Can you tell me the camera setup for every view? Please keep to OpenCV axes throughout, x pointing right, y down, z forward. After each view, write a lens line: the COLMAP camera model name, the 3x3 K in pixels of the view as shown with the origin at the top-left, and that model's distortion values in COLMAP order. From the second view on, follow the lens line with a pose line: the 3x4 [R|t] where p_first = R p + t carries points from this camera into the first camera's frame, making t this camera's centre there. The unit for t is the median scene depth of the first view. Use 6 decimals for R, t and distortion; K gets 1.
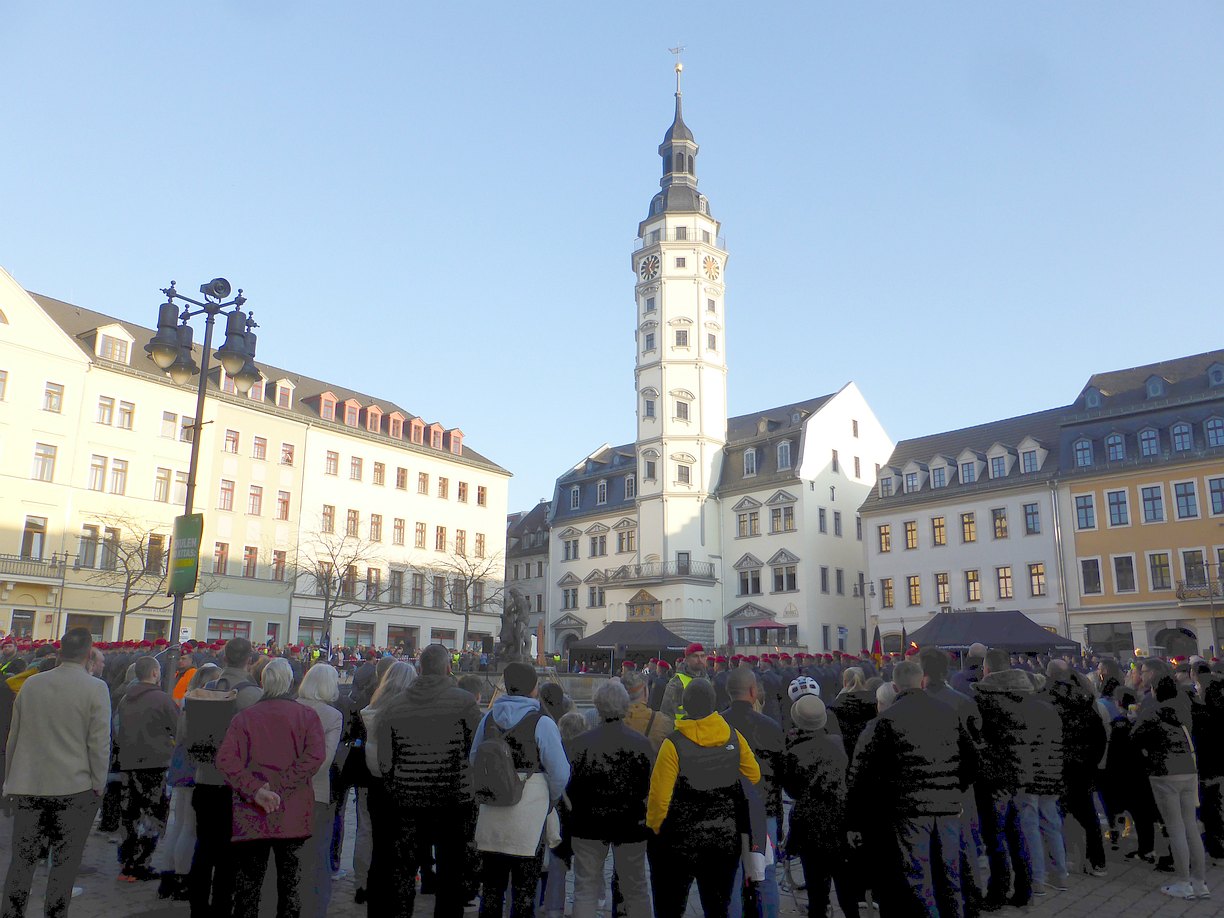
lens RADIAL K [[1003.7, 0, 614.2], [0, 1003.7, 452.0], [0, 0, 1]] dist [-0.052101, 0.020252]
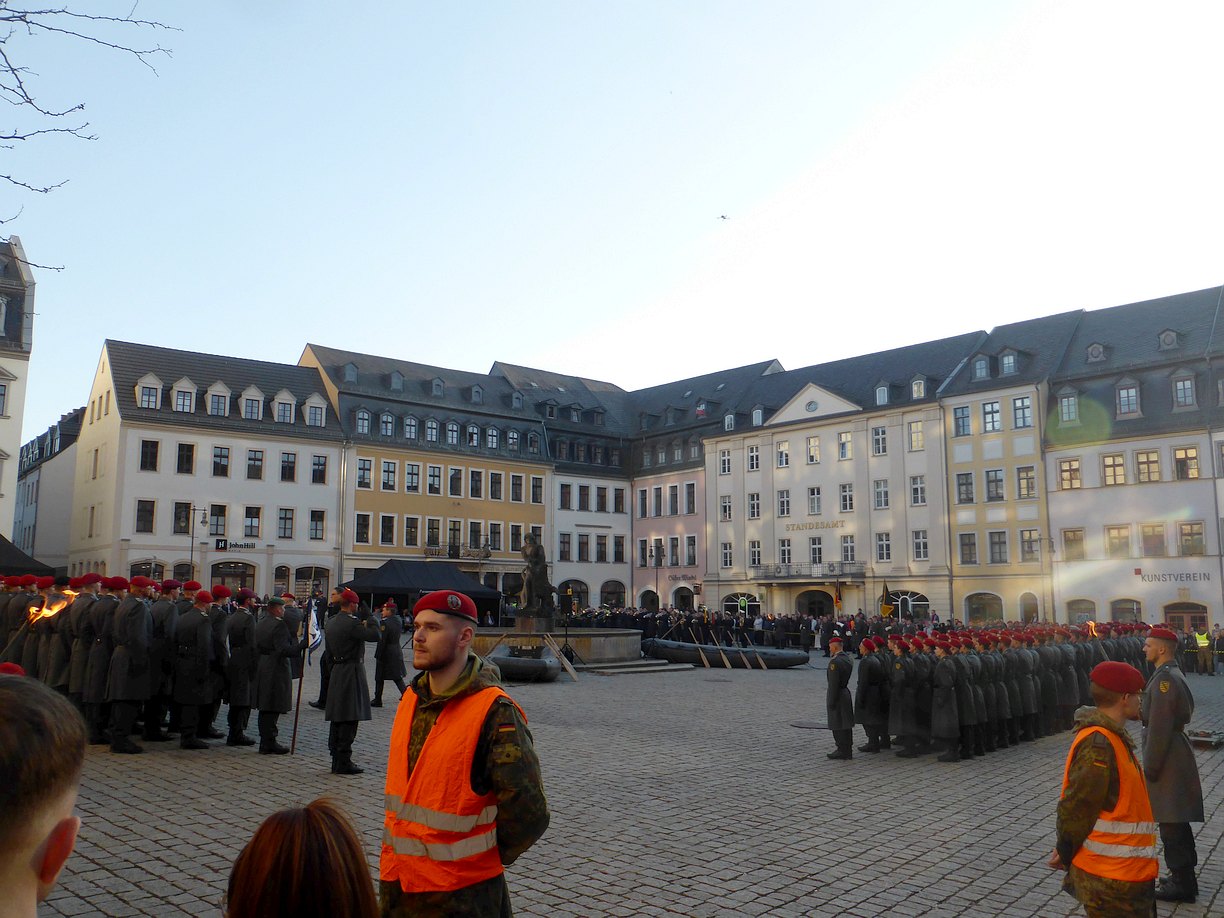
lens RADIAL K [[1003.7, 0, 618.4], [0, 1003.7, 460.8], [0, 0, 1]] dist [-0.052101, 0.020252]
pose [[0.102965, 0.157260, 0.982175, -0.571179], [-0.223051, 0.965927, -0.131275, 0.118523], [-0.969354, -0.205558, 0.134534, 0.493865]]
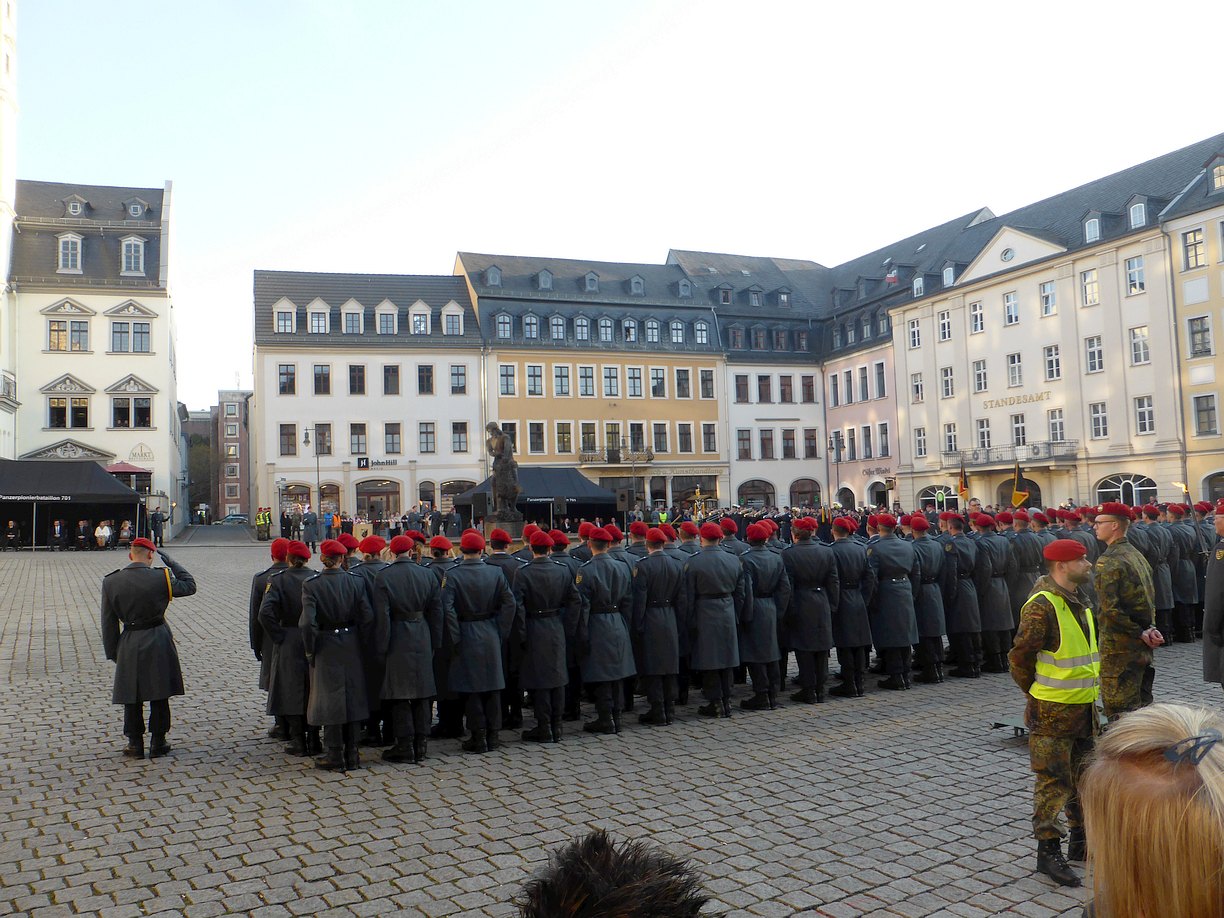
lens RADIAL K [[1003.7, 0, 607.7], [0, 1003.7, 460.2], [0, 0, 1]] dist [-0.052101, 0.020252]
pose [[0.412434, 0.049785, 0.909626, -0.432929], [-0.170348, 0.985108, 0.023322, 0.091704], [-0.894919, -0.164571, 0.414773, 0.374796]]
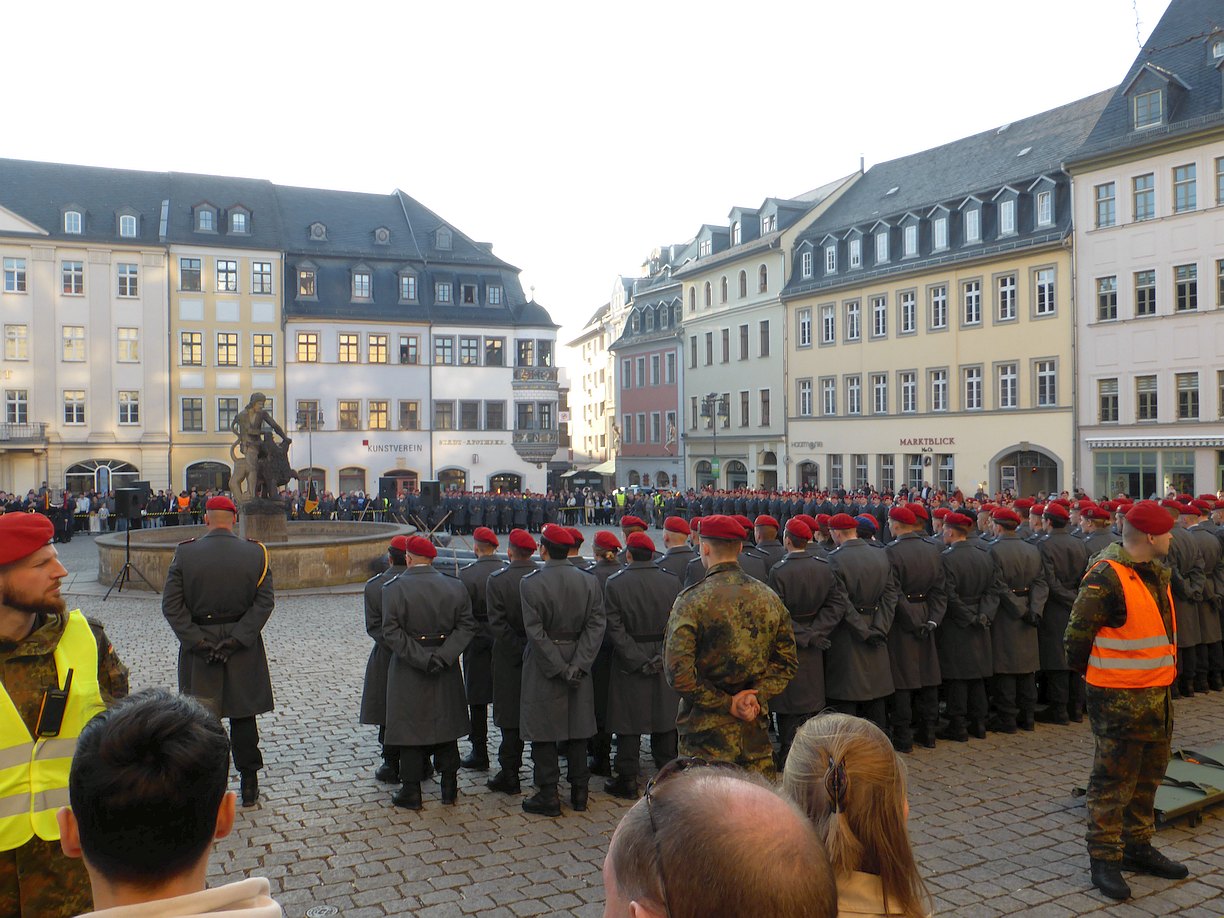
lens RADIAL K [[1003.7, 0, 608.5], [0, 1003.7, 450.3], [0, 0, 1]] dist [-0.052101, 0.020252]
pose [[-0.907235, 0.019281, 0.420182, -0.305704], [-0.071912, 0.977132, -0.200106, 0.177200], [-0.414431, -0.211759, -0.885102, 0.877975]]
